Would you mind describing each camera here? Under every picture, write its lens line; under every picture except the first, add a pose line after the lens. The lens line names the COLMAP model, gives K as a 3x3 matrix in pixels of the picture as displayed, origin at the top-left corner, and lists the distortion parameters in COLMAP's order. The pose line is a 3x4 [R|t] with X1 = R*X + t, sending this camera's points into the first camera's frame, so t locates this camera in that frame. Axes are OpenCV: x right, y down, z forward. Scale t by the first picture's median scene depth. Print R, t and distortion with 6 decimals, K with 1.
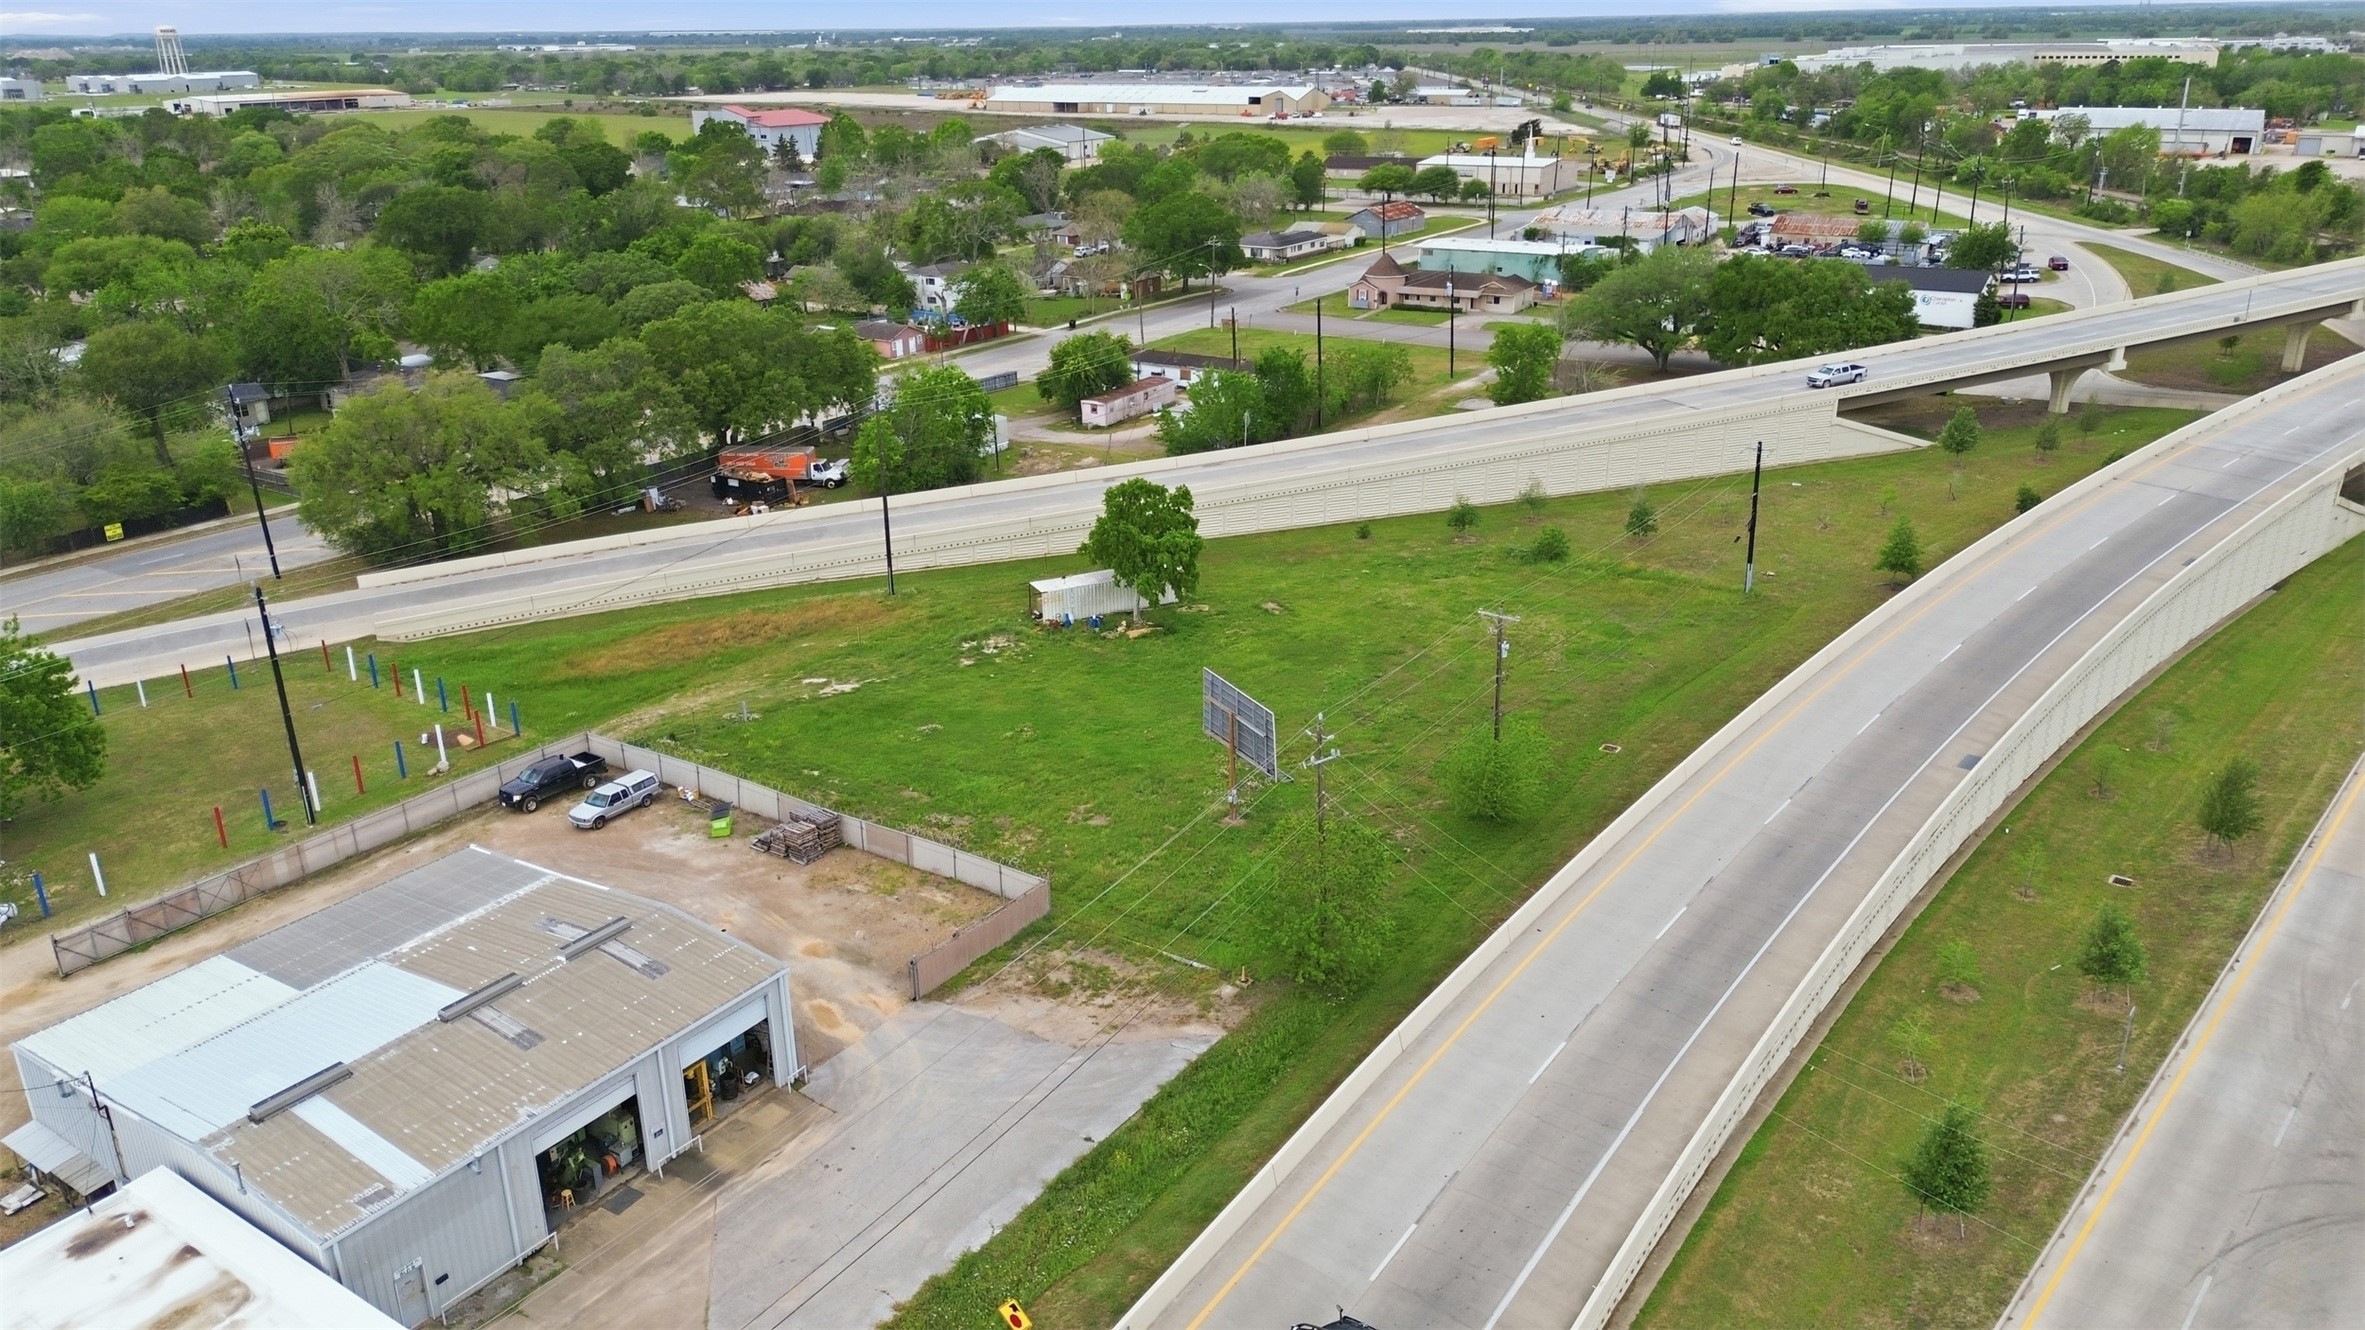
lens RADIAL K [[1672.3, 0, 1180.7], [0, 1672.3, 657.3], [0, 0, 1]] dist [0.070297, -0.068521]
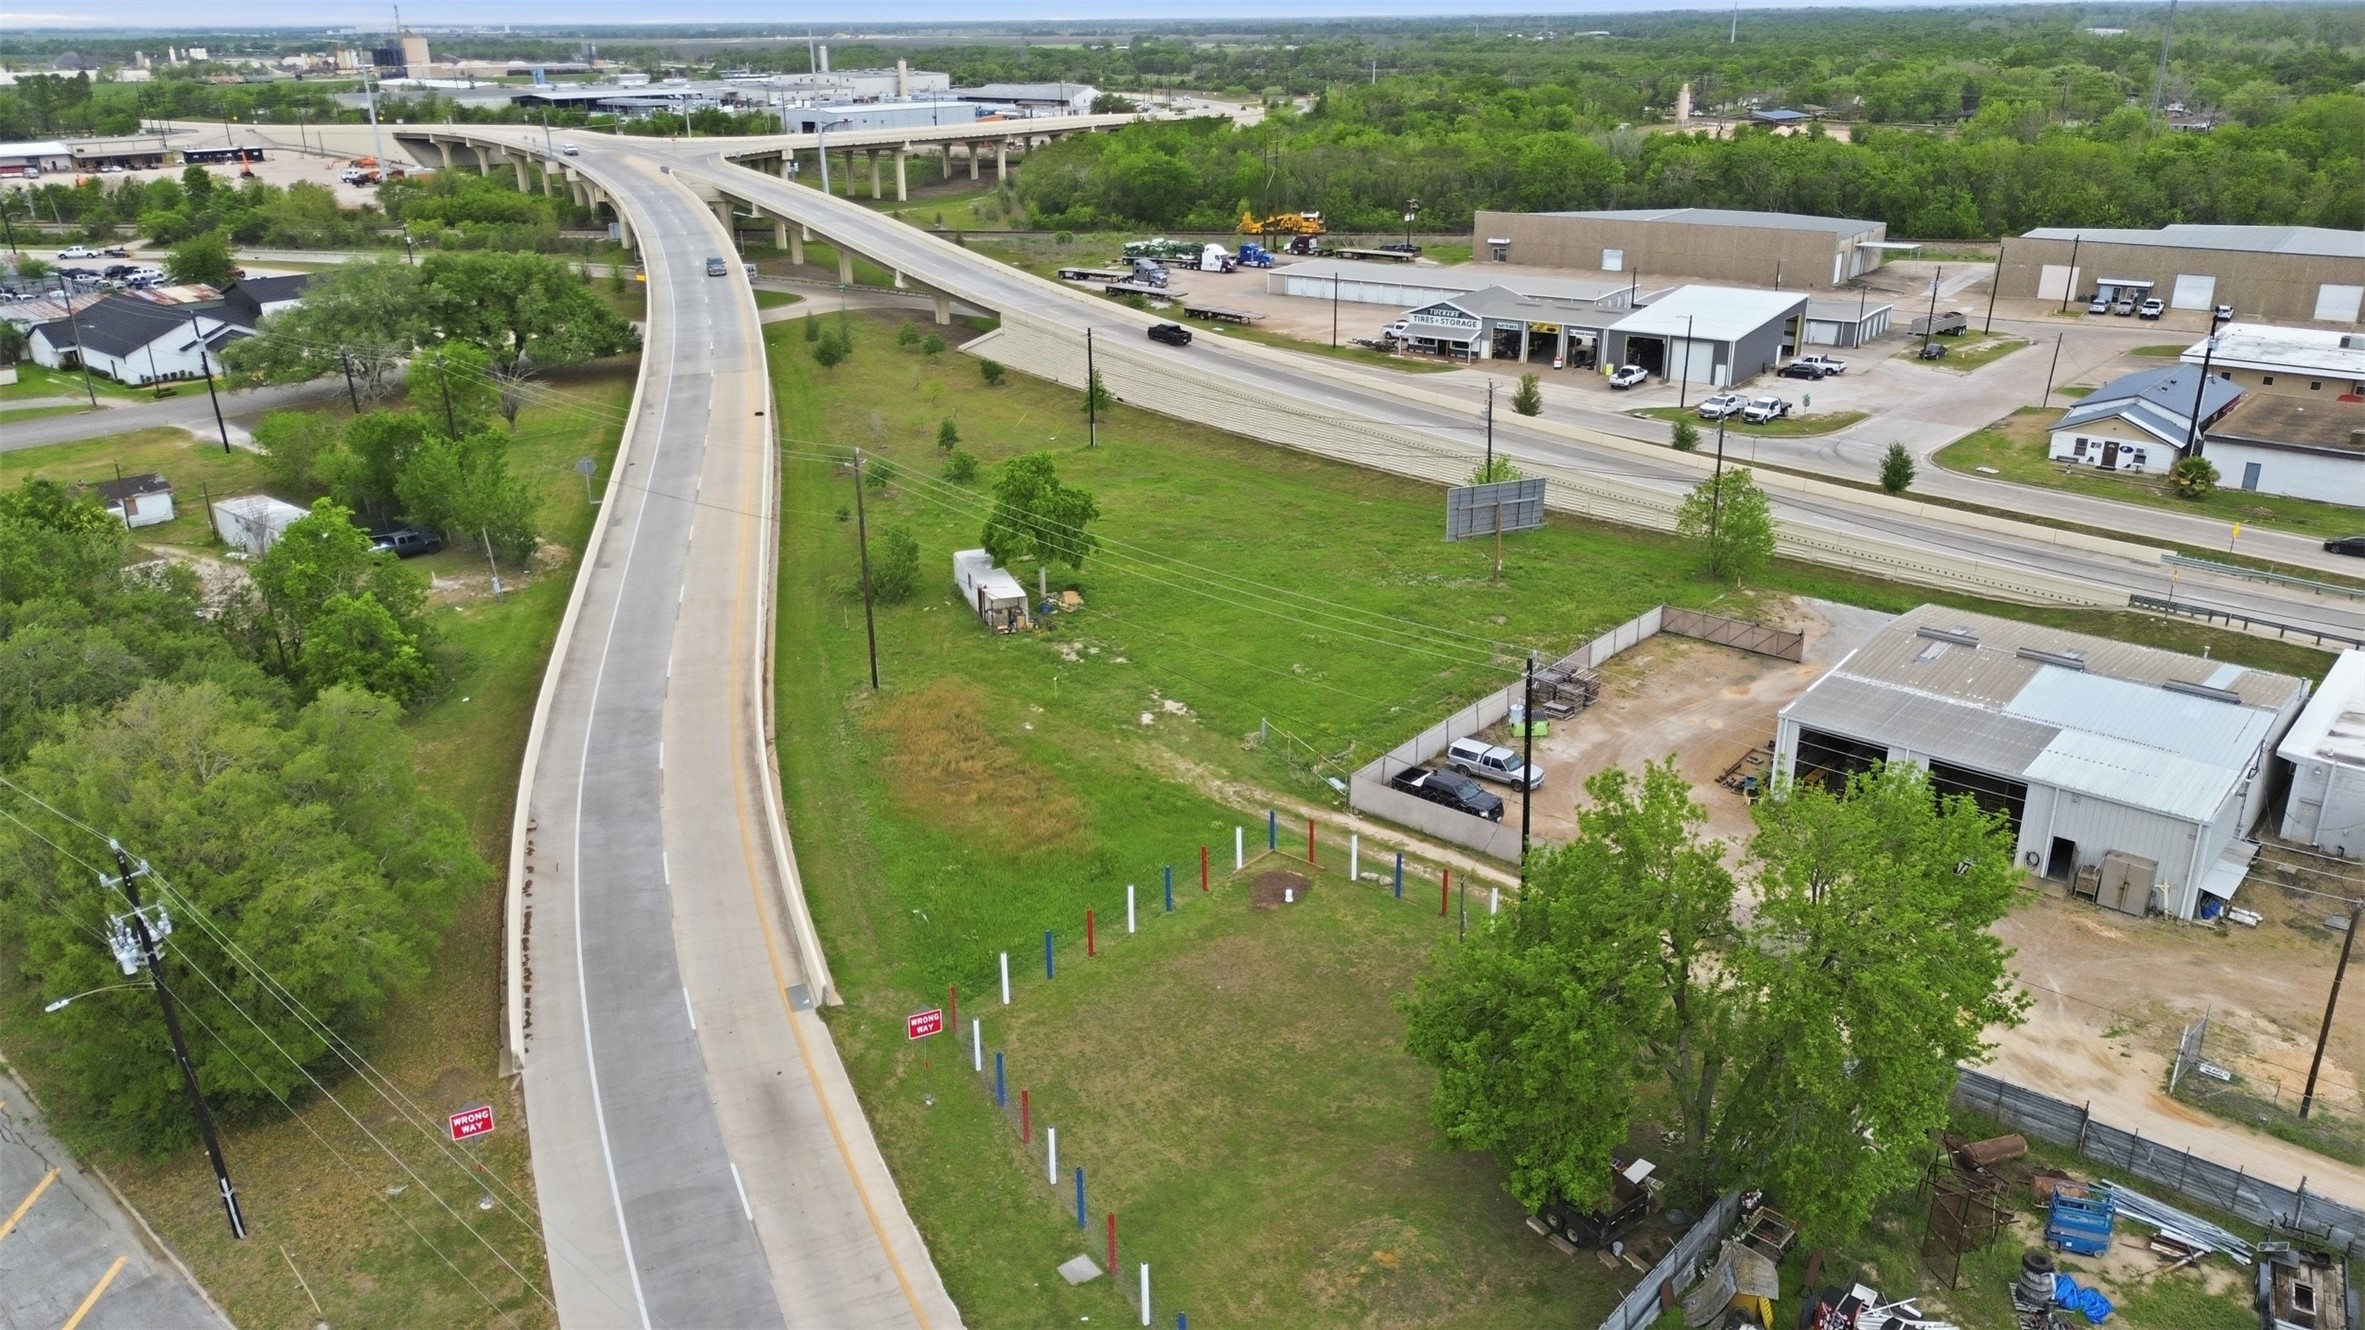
lens RADIAL K [[1672.3, 0, 1180.7], [0, 1672.3, 657.3], [0, 0, 1]] dist [0.070297, -0.068521]
pose [[0.125893, -0.340848, 0.931651, -0.968225], [0.360631, 0.890597, 0.277097, -0.238879], [-0.924173, 0.301098, 0.235040, 0.716394]]
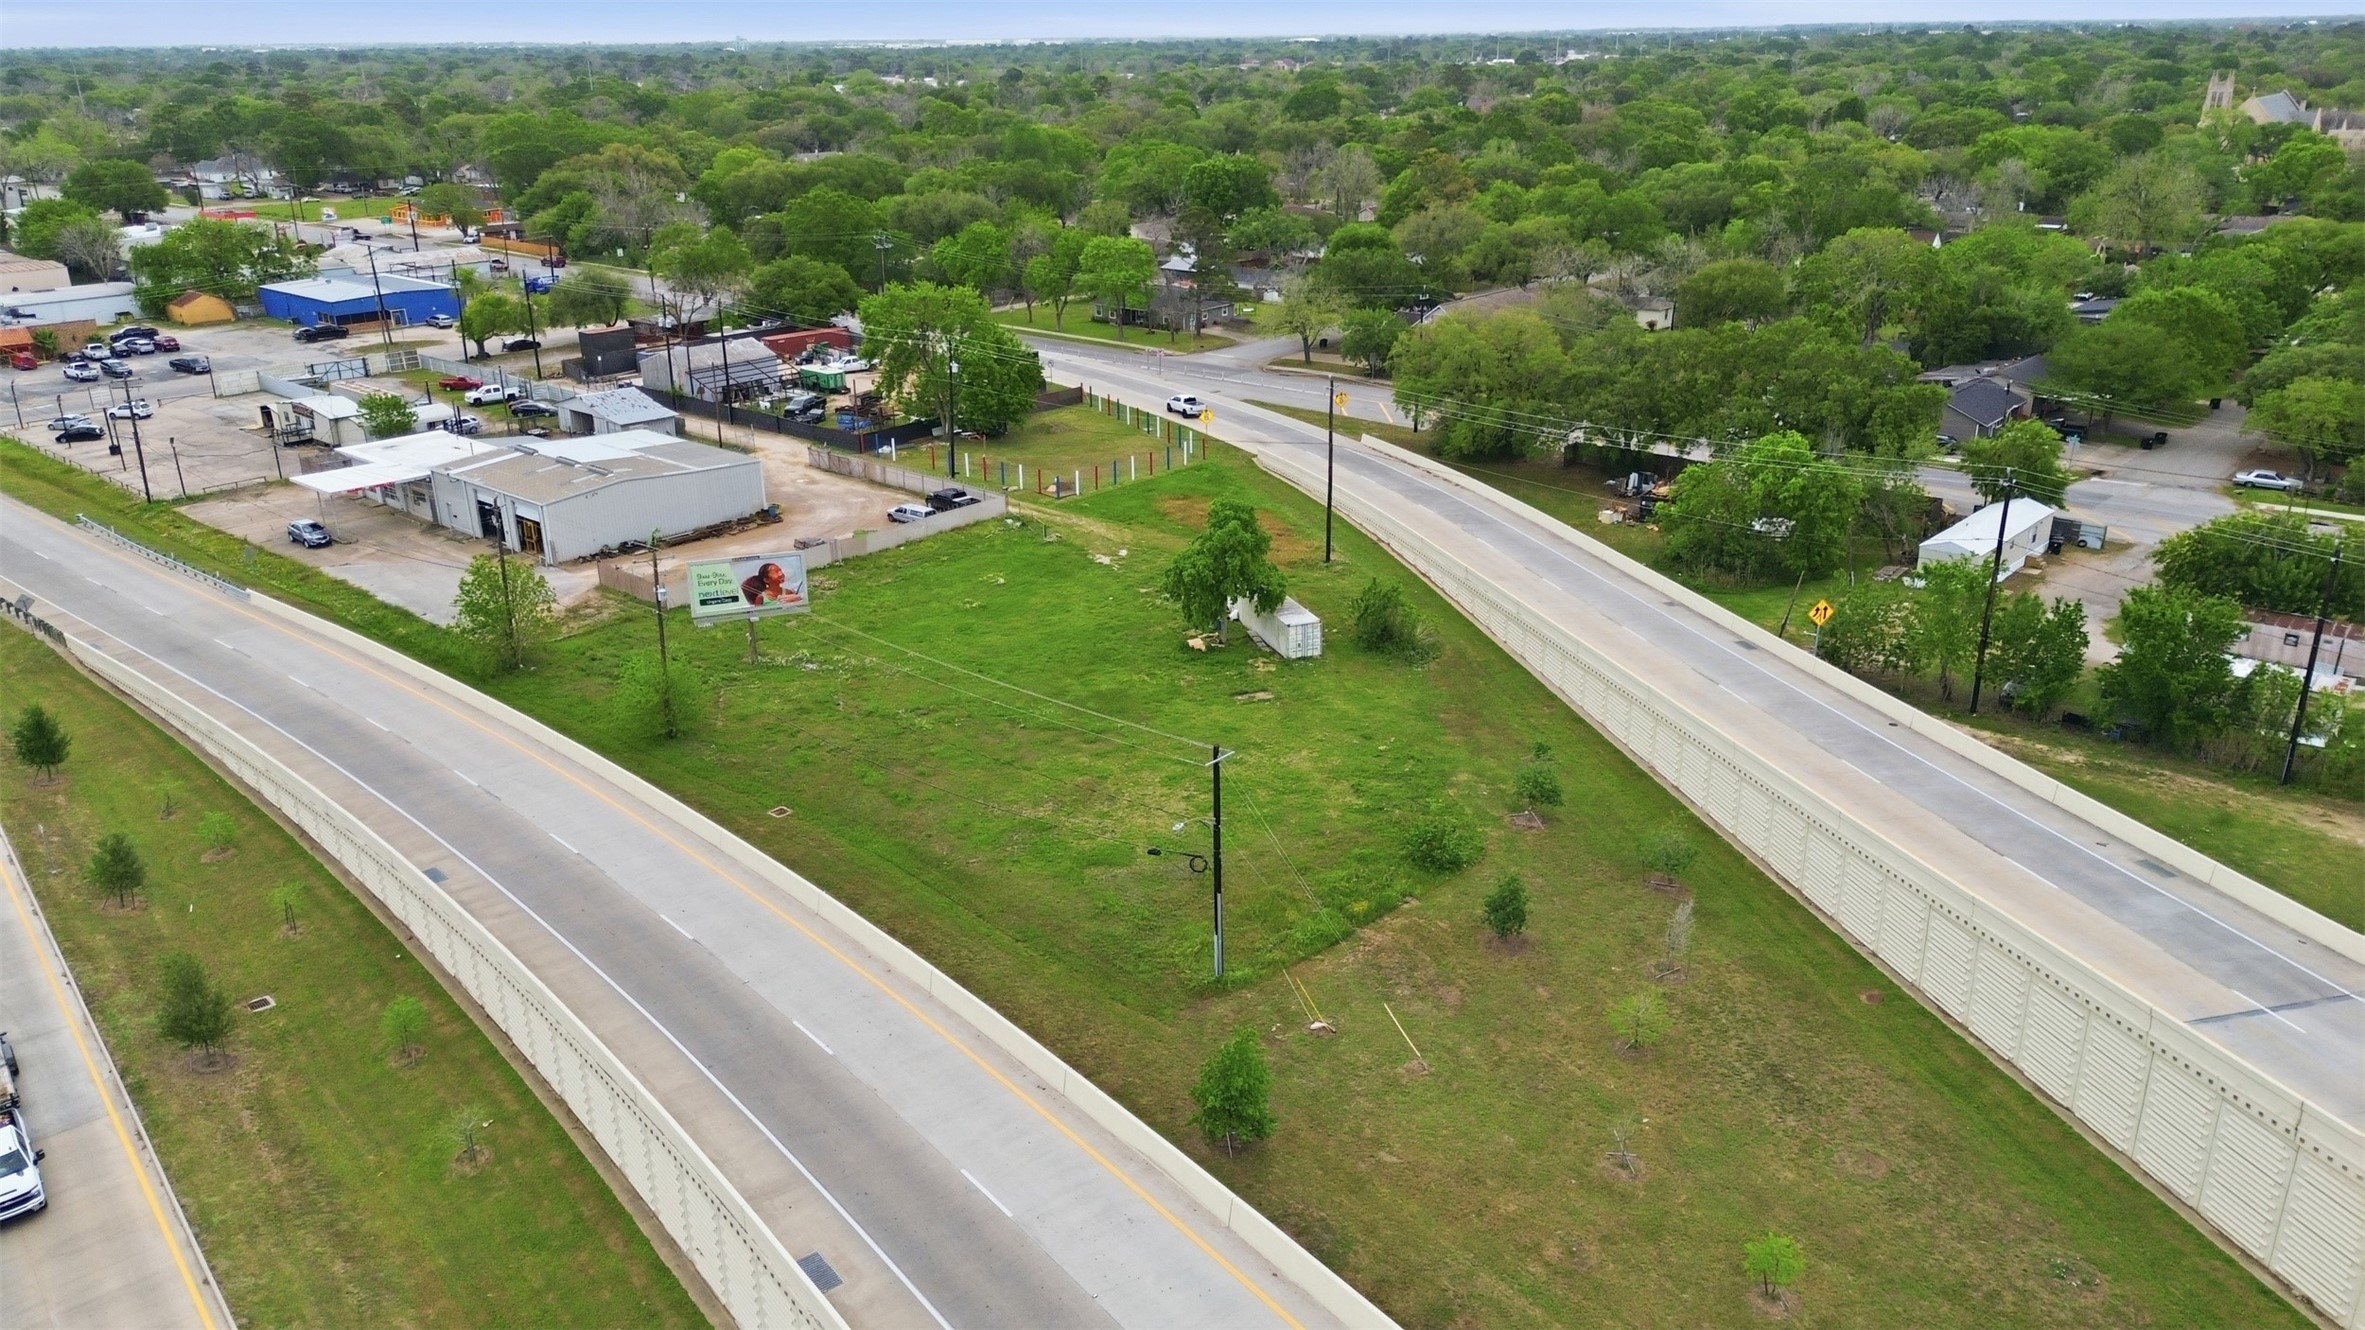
lens RADIAL K [[1654.6, 0, 1188.1], [0, 1654.6, 675.8], [0, 0, 1]] dist [0.072484, -0.066793]
pose [[-0.119350, 0.373571, -0.919891, 0.896841], [-0.337028, 0.856256, 0.391456, -0.384704], [0.933899, 0.356749, 0.023710, 0.983533]]
